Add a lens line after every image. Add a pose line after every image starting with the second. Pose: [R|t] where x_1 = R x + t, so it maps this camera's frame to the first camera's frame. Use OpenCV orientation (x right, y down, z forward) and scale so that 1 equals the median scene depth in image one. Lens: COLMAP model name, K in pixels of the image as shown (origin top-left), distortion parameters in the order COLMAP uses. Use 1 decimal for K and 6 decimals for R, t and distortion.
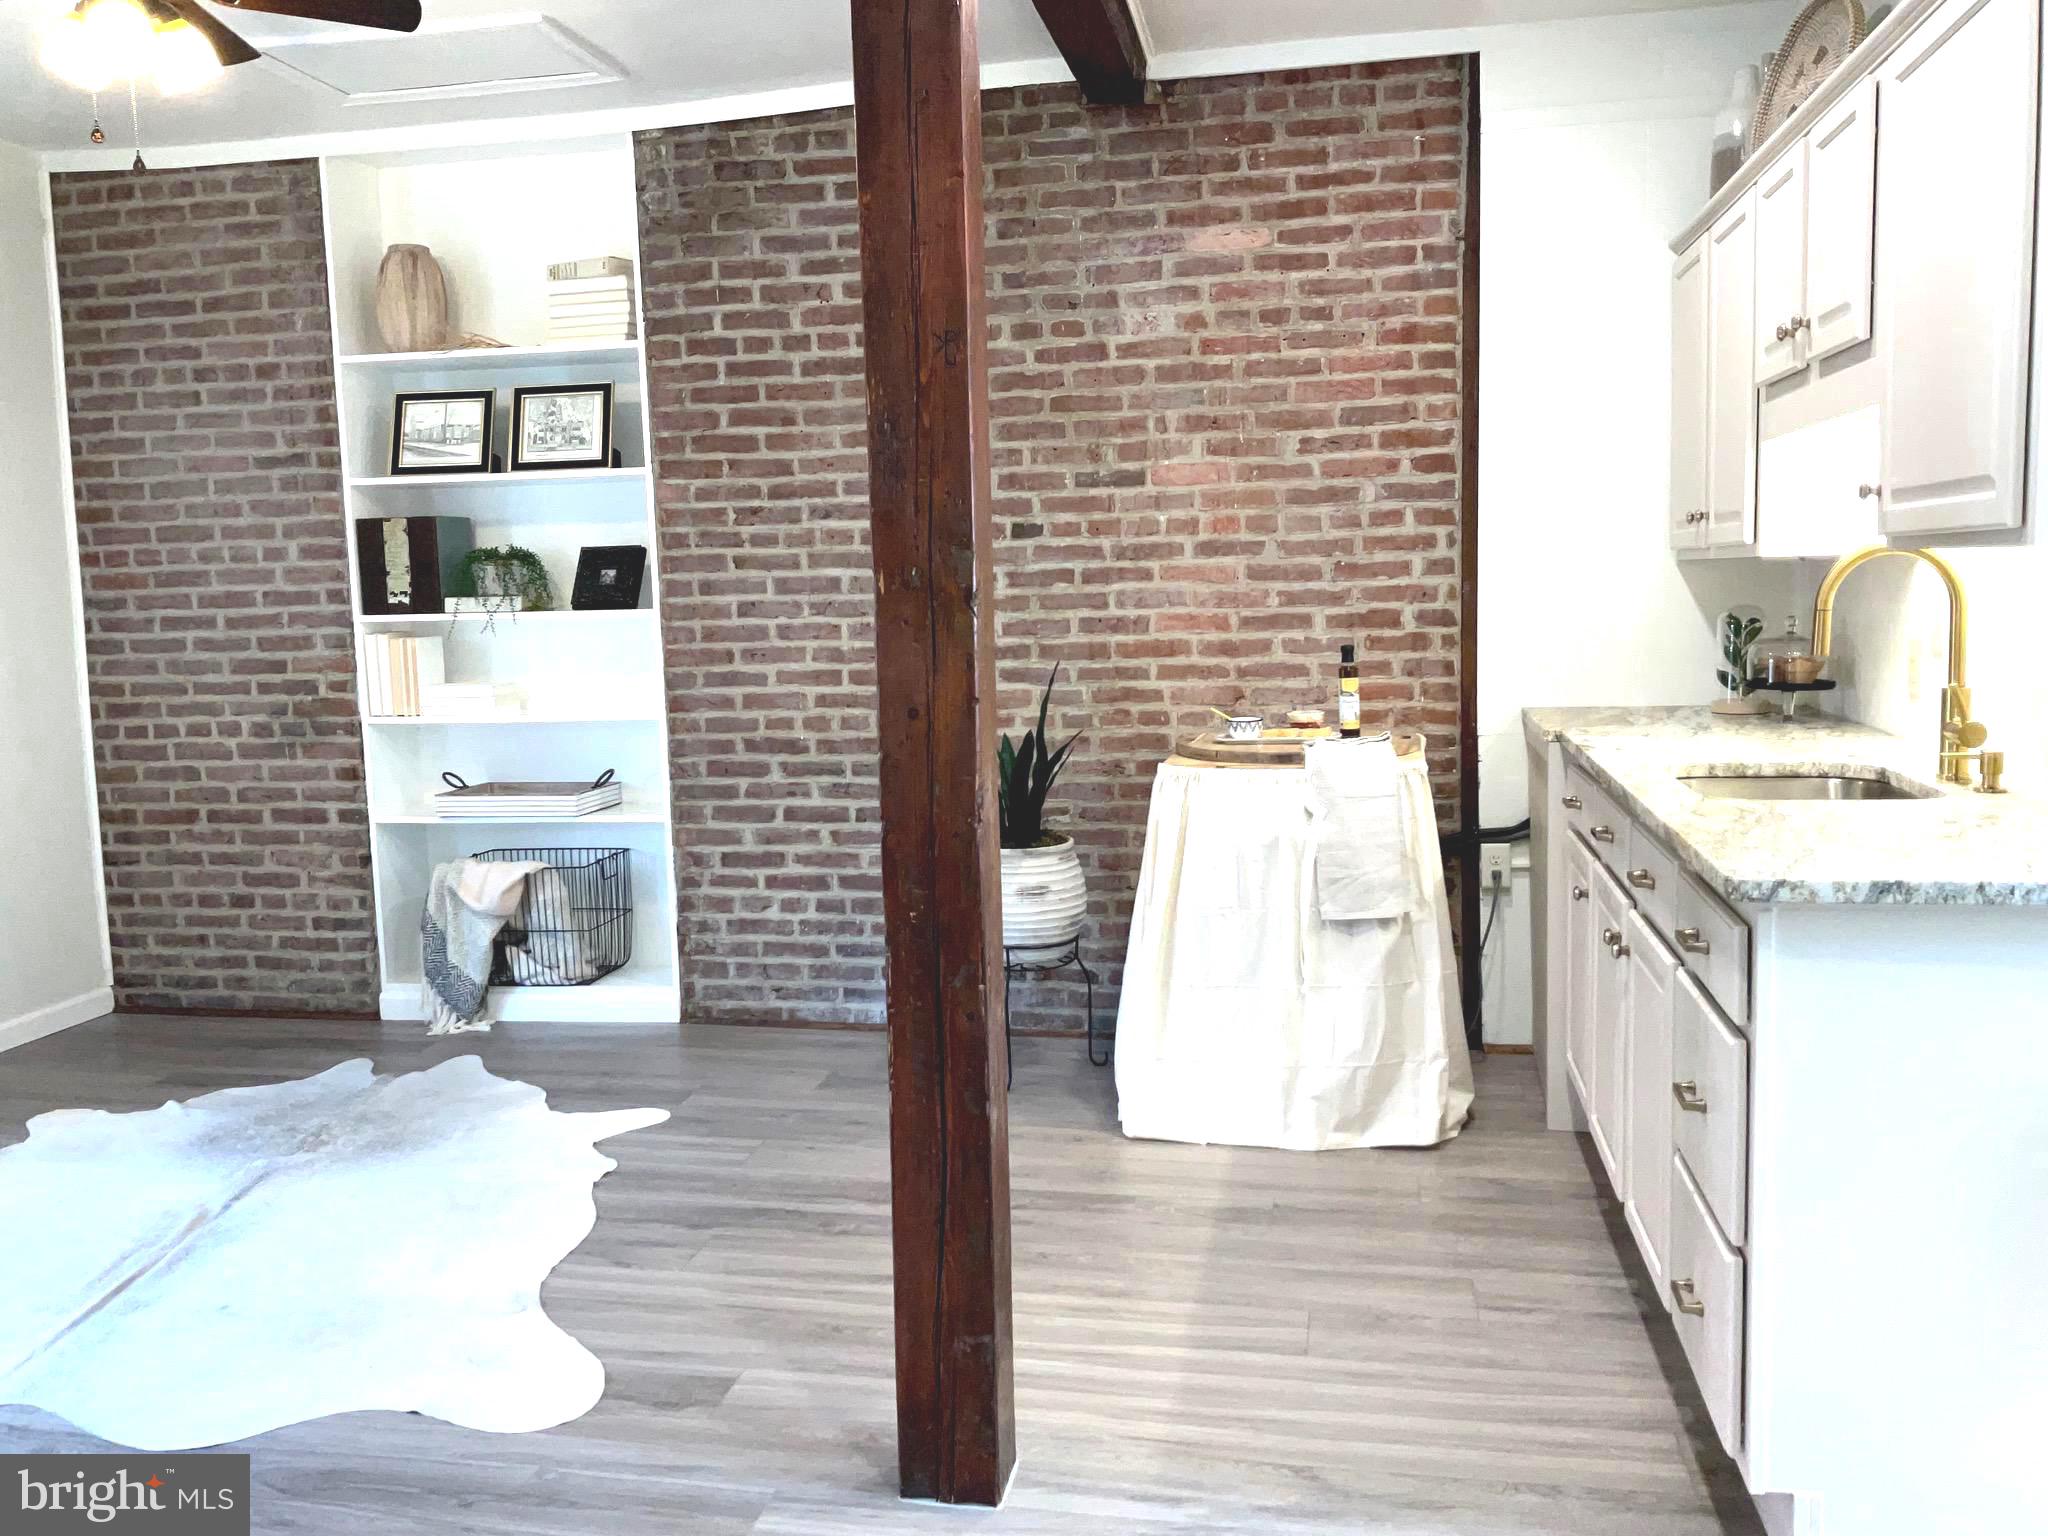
lens RADIAL K [[1701.9, 0, 1012.7], [0, 1701.9, 772.1], [0, 0, 1]] dist [0.083849, -0.157792]
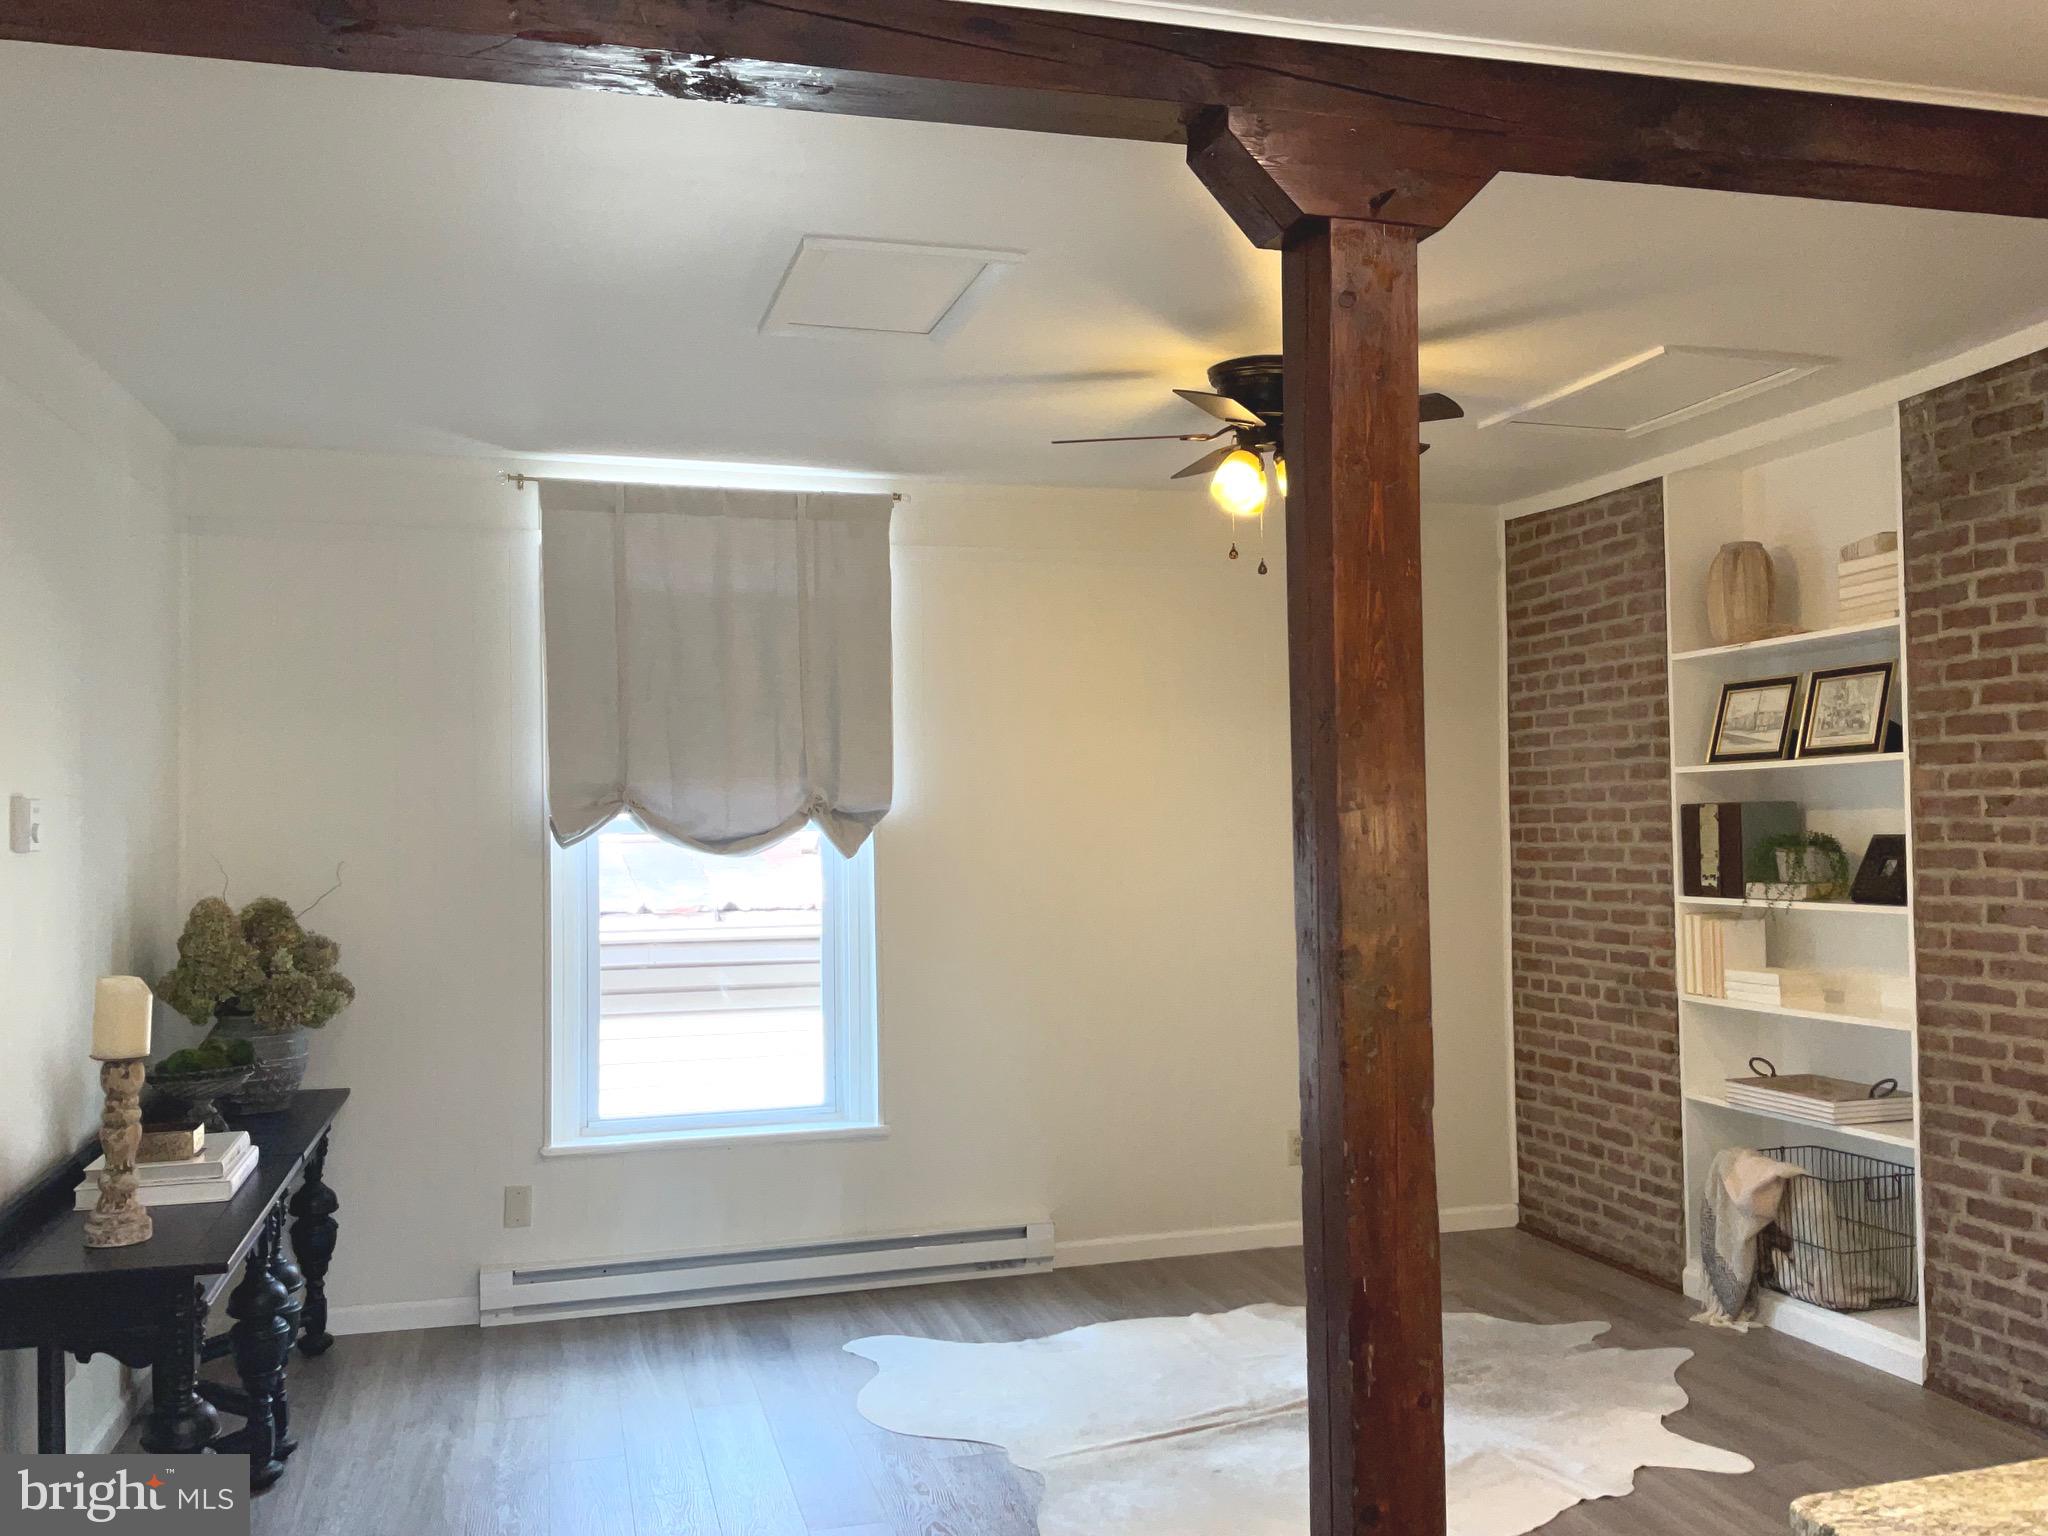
lens RADIAL K [[1701.9, 0, 1036.4], [0, 1701.9, 762.9], [0, 0, 1]] dist [0.083849, -0.157792]
pose [[0.463445, -0.013181, -0.886028, 0.414533], [-0.102180, 0.992425, -0.068210, -0.068039], [0.880215, 0.122146, 0.458588, 0.188362]]
